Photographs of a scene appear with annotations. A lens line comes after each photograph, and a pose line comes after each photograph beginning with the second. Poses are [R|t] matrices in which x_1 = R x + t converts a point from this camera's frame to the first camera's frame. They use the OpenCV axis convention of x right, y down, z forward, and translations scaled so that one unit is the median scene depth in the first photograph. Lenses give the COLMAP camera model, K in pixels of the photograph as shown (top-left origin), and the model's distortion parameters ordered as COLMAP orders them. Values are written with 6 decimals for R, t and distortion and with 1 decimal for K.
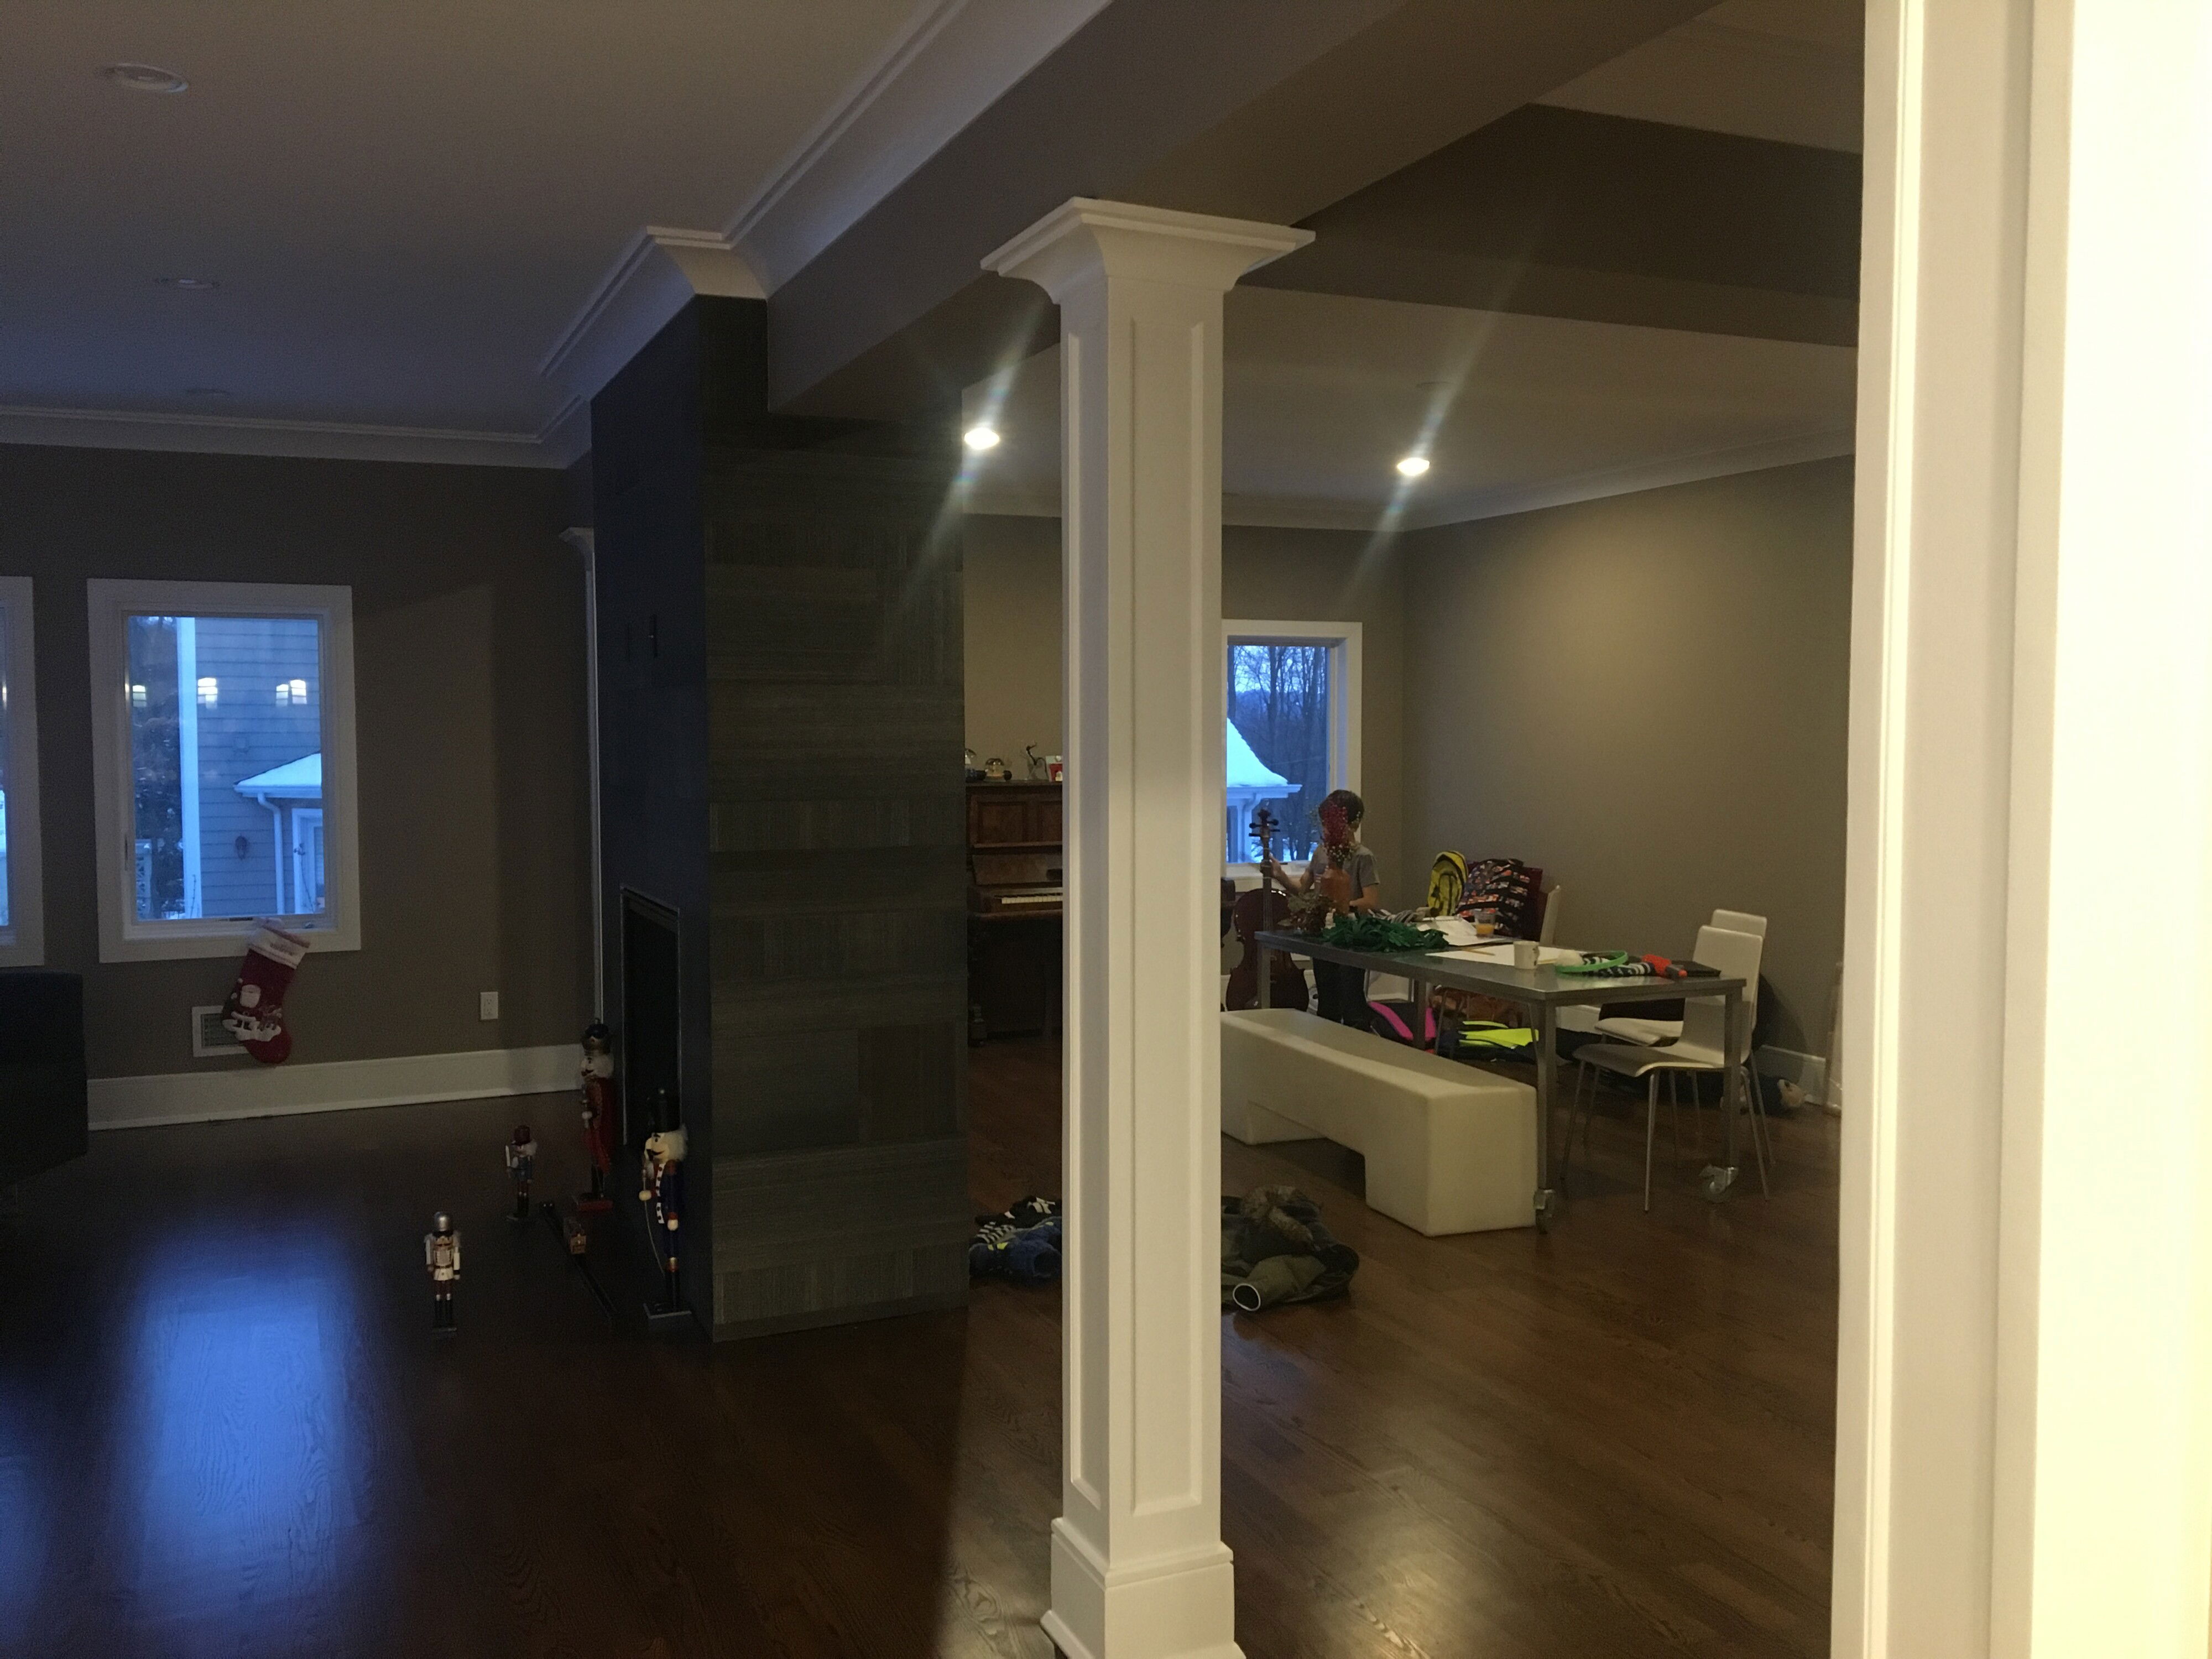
lens RADIAL K [[1843.8, 0, 1109.4], [0, 1843.8, 820.3], [0, 0, 1]] dist [0.102857, -0.171824]
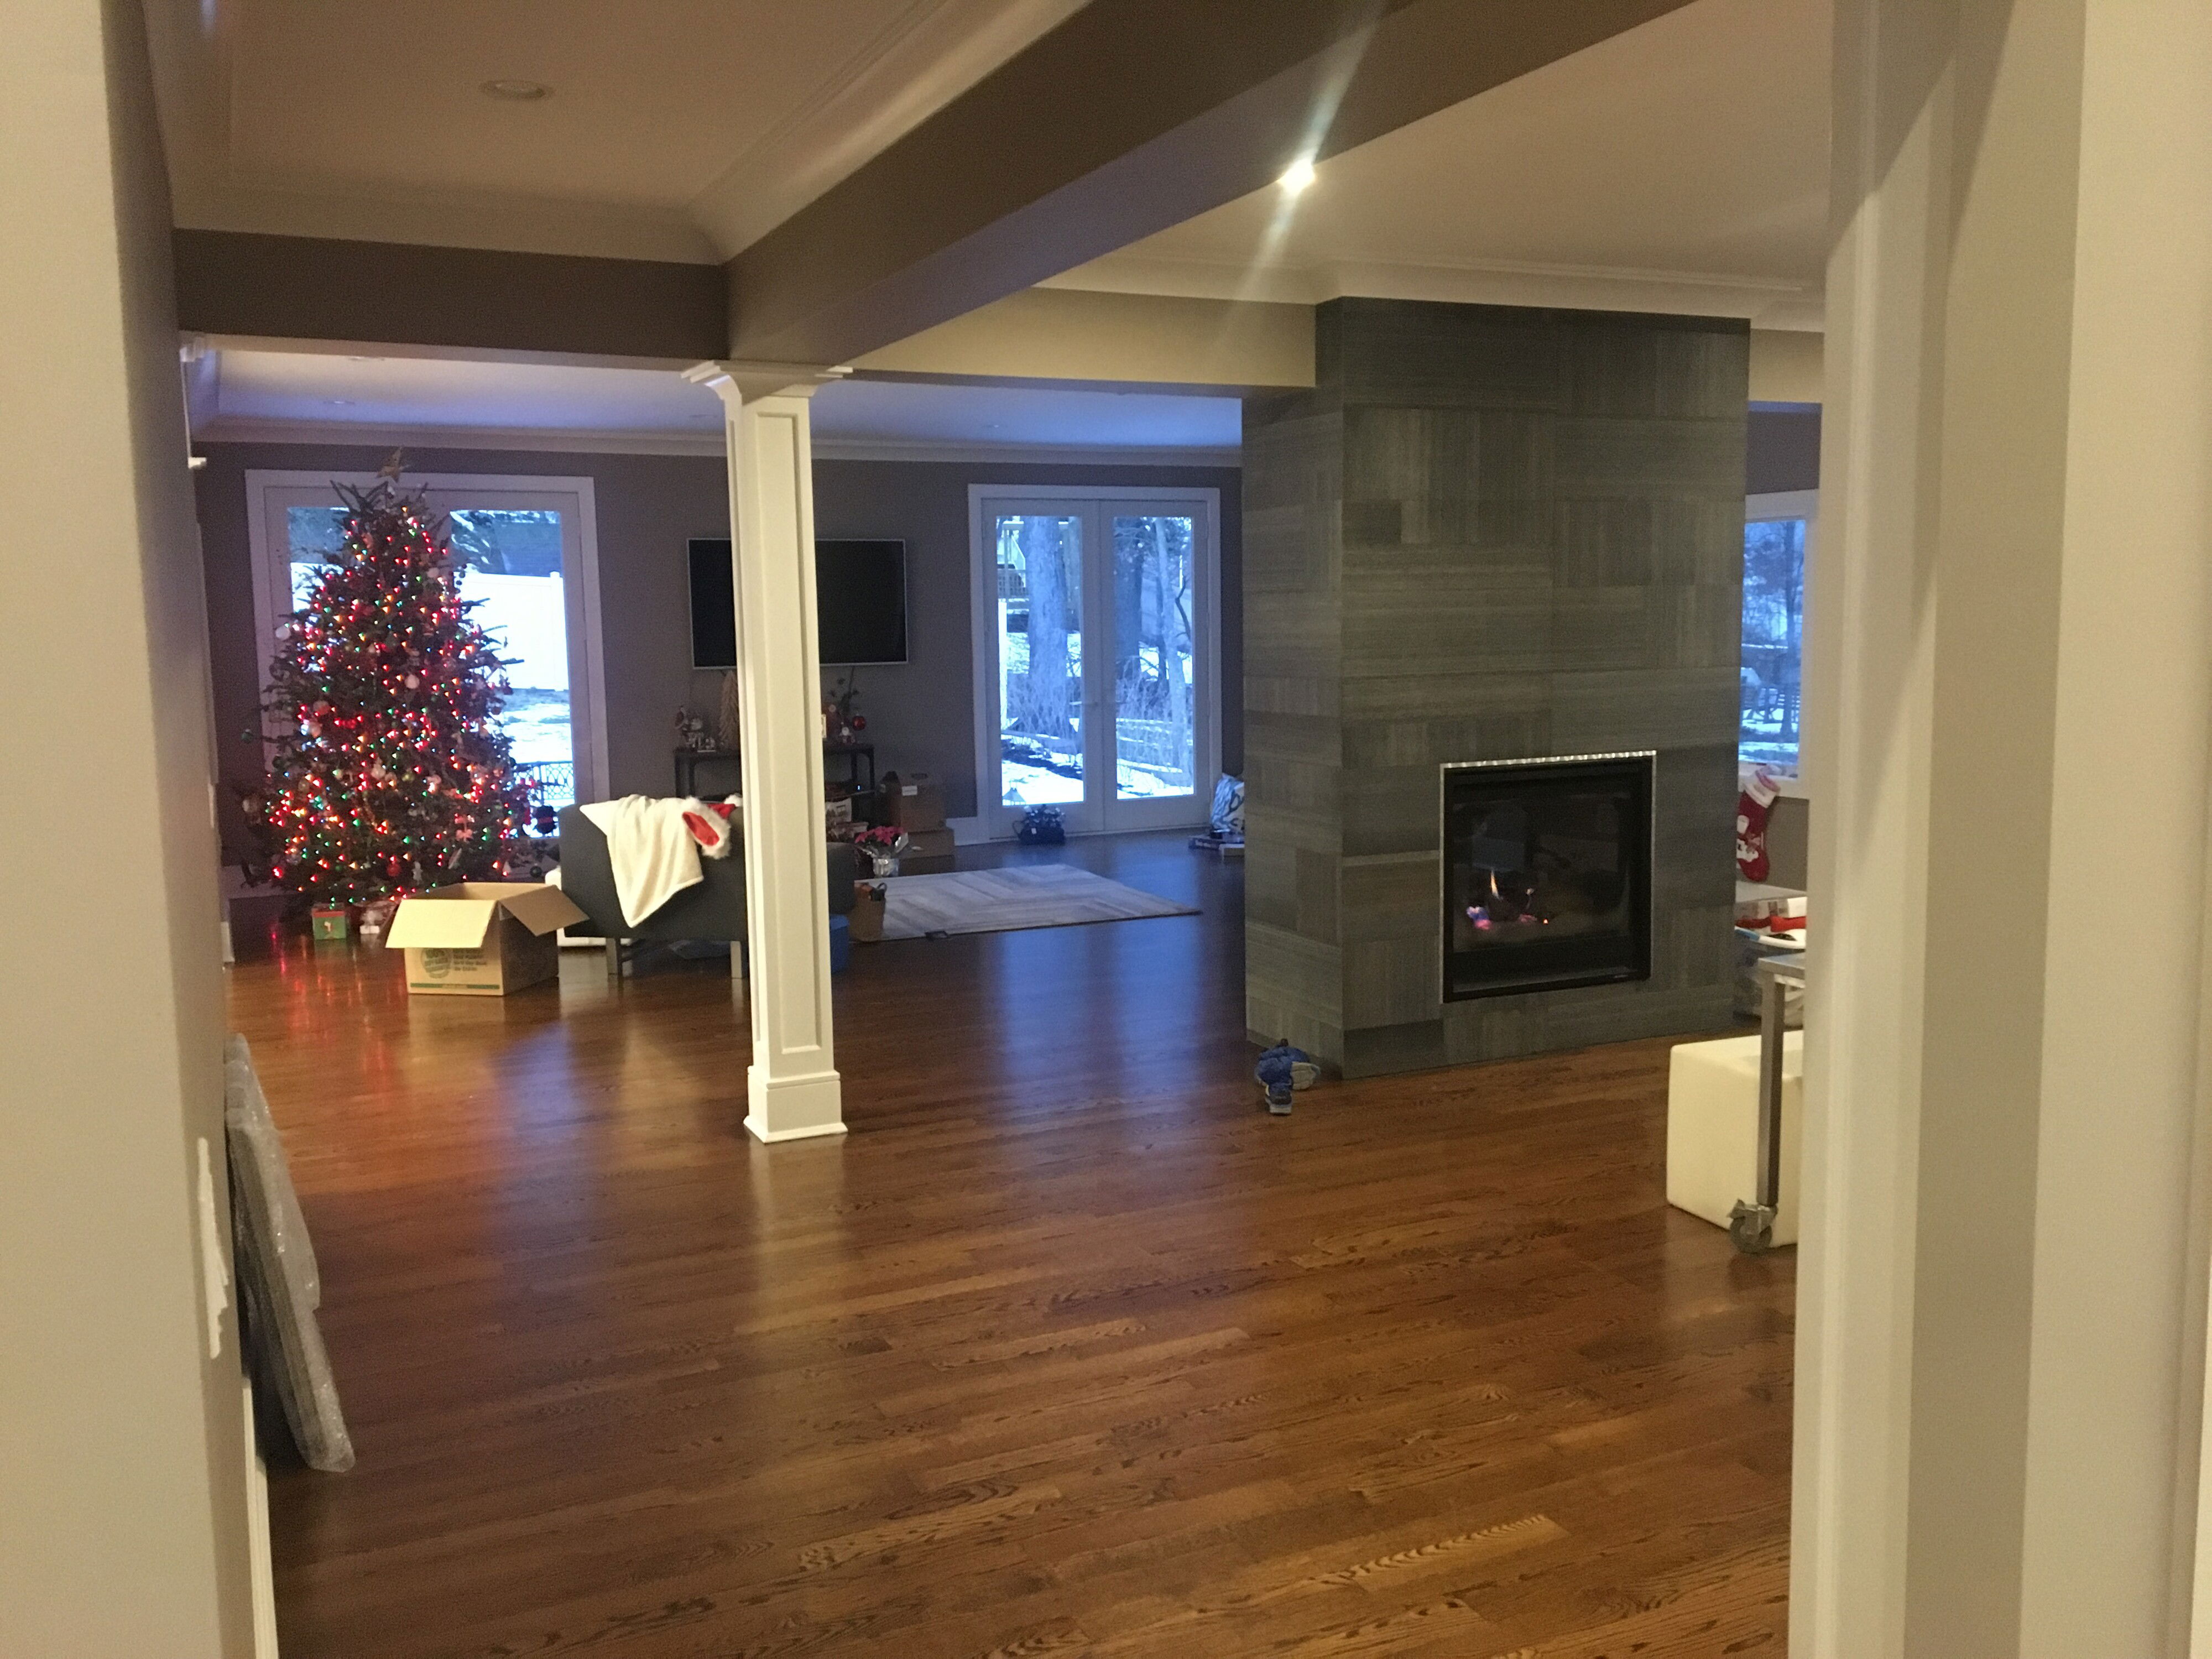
lens RADIAL K [[1843.8, 0, 1109.4], [0, 1843.8, 820.3], [0, 0, 1]] dist [0.102857, -0.171824]
pose [[0.024023, 0.113843, -0.993208, 0.779358], [-0.036214, 0.992942, 0.112937, -0.035463], [0.999055, 0.033255, 0.027976, 0.534784]]
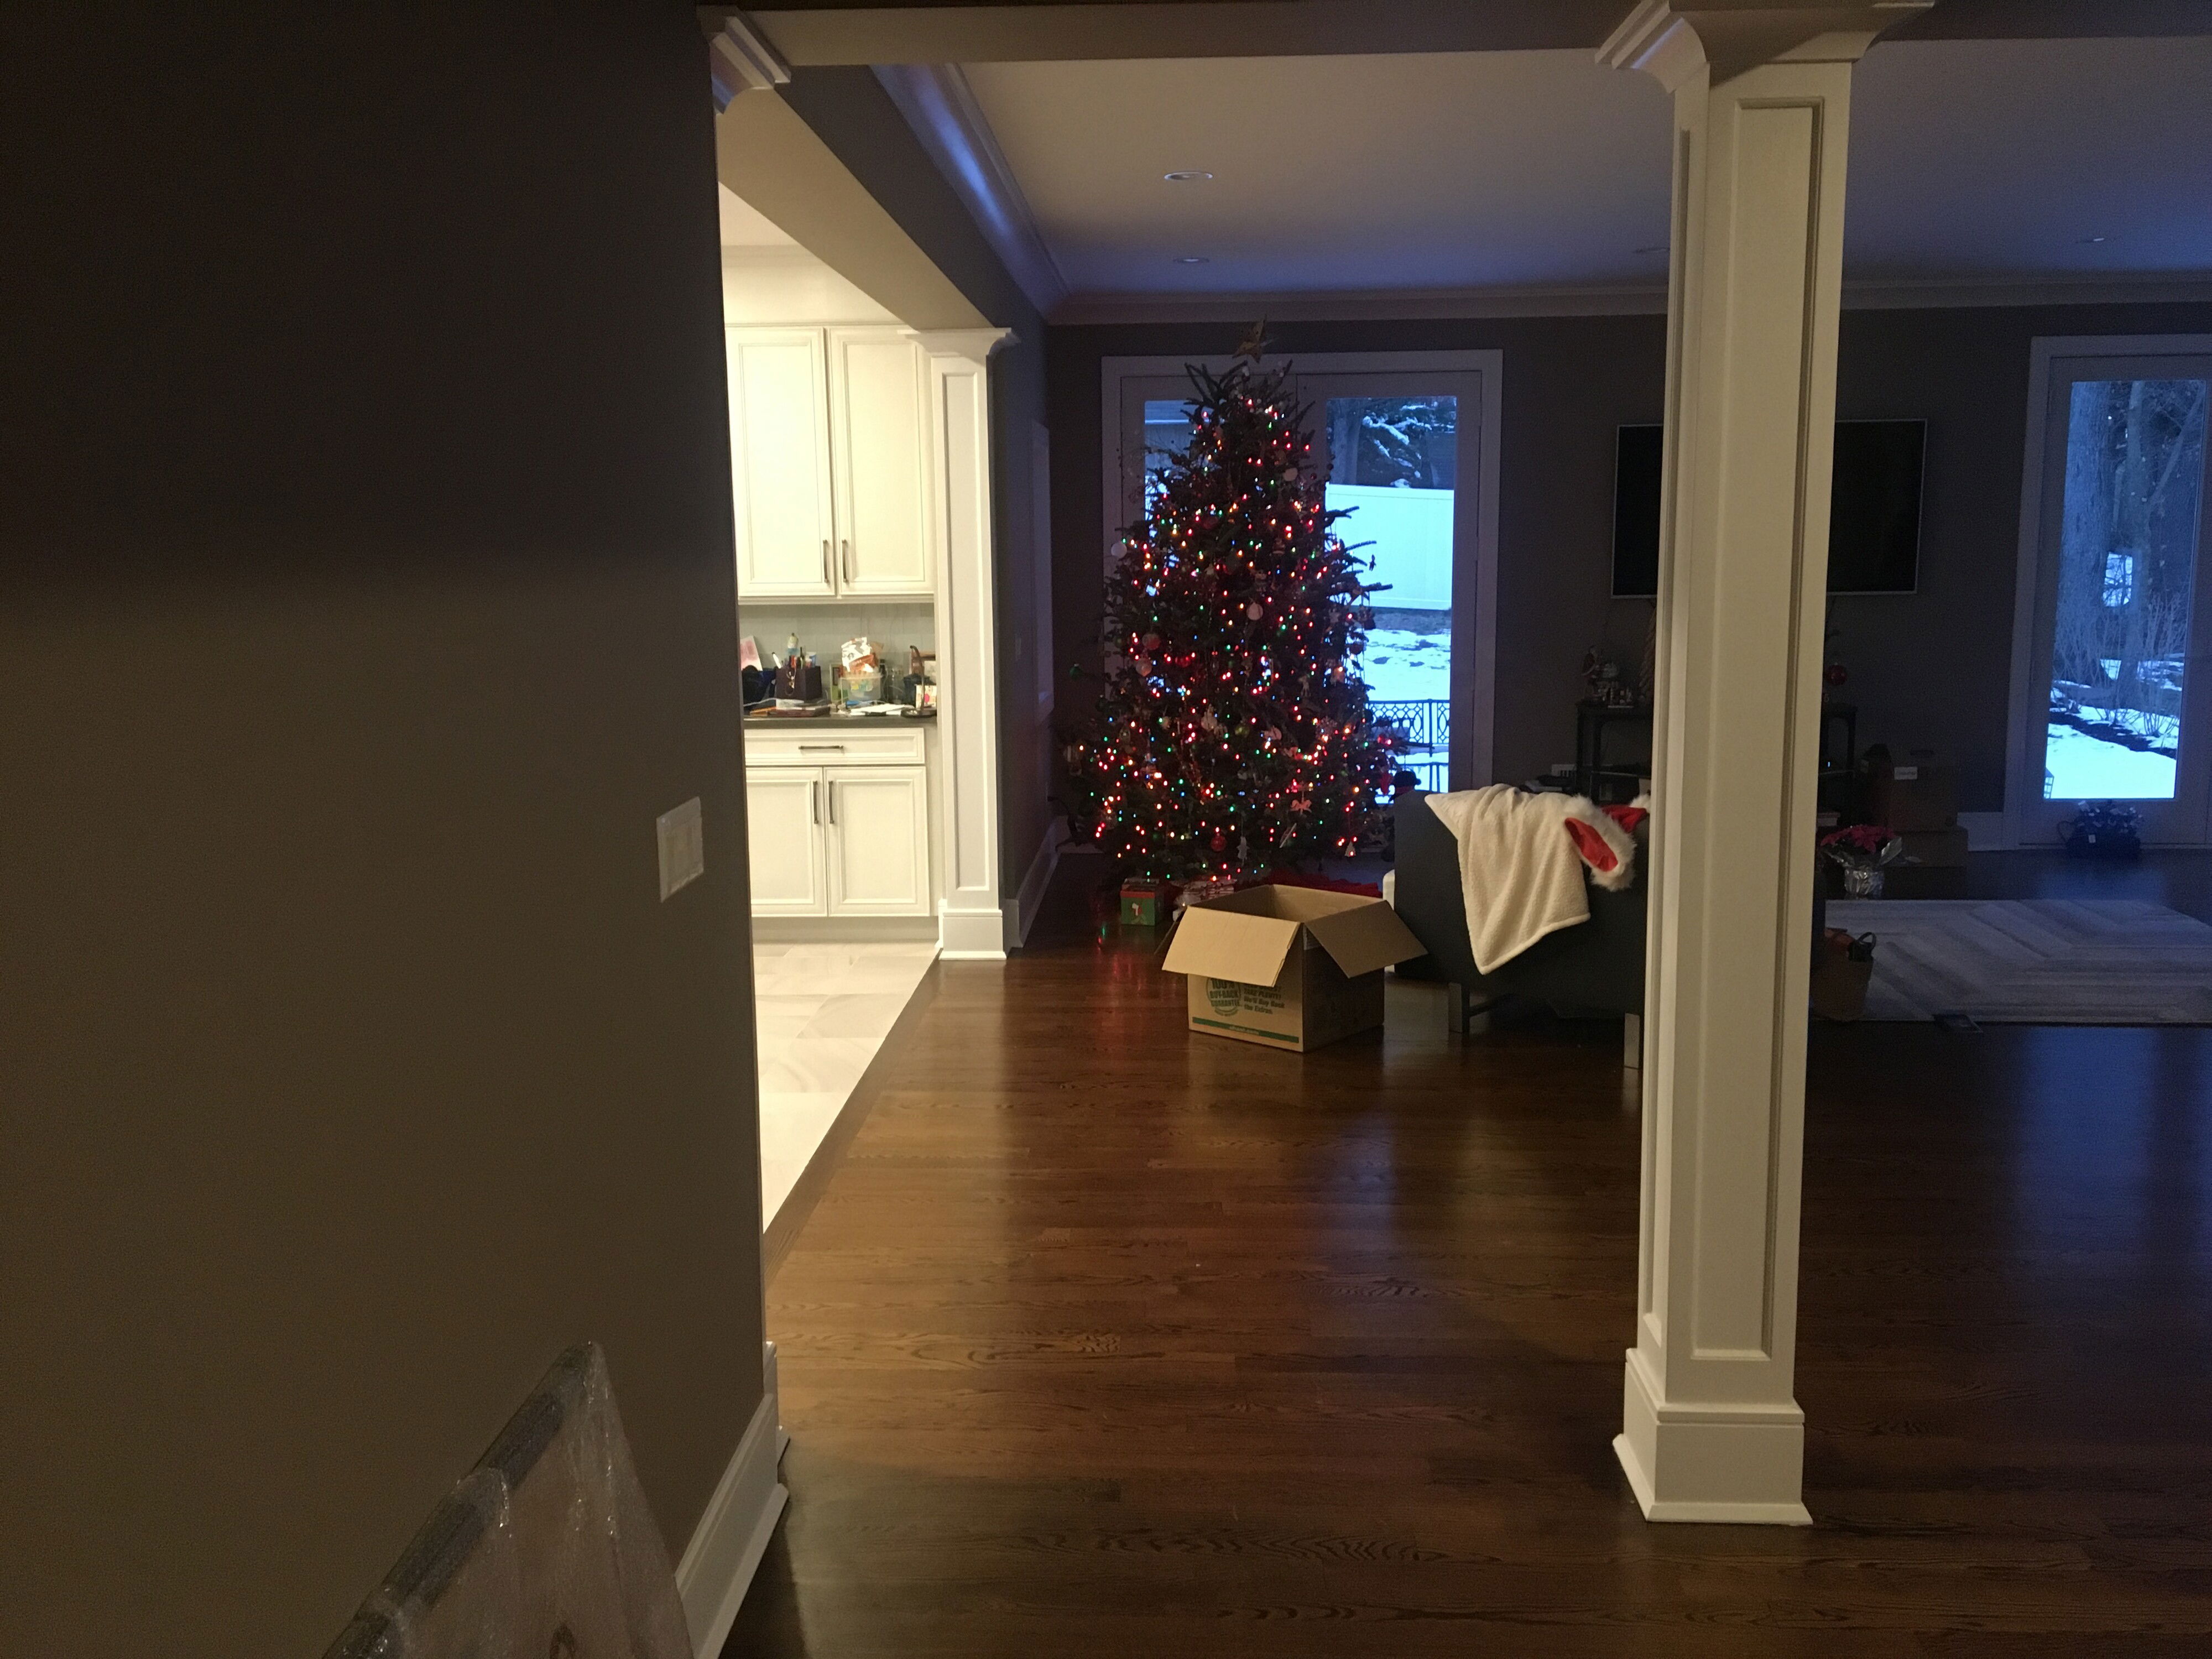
lens RADIAL K [[1843.8, 0, 1109.4], [0, 1843.8, 820.3], [0, 0, 1]] dist [0.102857, -0.171824]
pose [[-0.451336, 0.139731, -0.881346, 0.420183], [-0.034634, 0.984177, 0.173770, -0.028817], [0.891682, 0.108953, -0.439355, 0.476321]]
